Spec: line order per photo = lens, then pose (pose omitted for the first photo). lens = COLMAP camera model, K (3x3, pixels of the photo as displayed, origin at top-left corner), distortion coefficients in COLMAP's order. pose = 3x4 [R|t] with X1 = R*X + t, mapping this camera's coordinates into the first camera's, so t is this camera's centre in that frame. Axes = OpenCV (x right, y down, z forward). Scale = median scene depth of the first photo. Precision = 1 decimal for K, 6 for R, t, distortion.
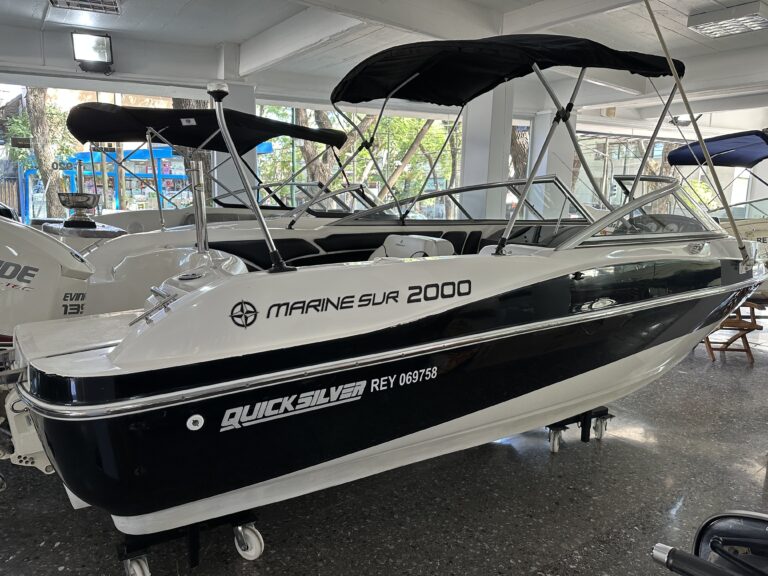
lens RADIAL K [[565.9, 0, 384.0], [0, 565.9, 288.0], [0, 0, 1]] dist [0.008647, -0.005076]
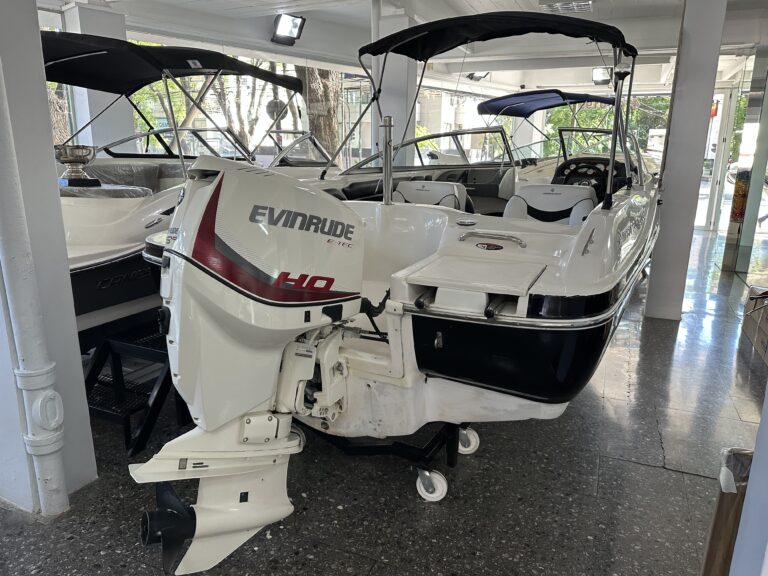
lens RADIAL K [[565.9, 0, 384.0], [0, 565.9, 288.0], [0, 0, 1]] dist [0.008647, -0.005076]
pose [[0.869539, -0.130495, 0.476311, -0.367873], [0.082440, 0.989280, 0.120534, -0.014352], [-0.486934, -0.065542, 0.870976, 0.022028]]
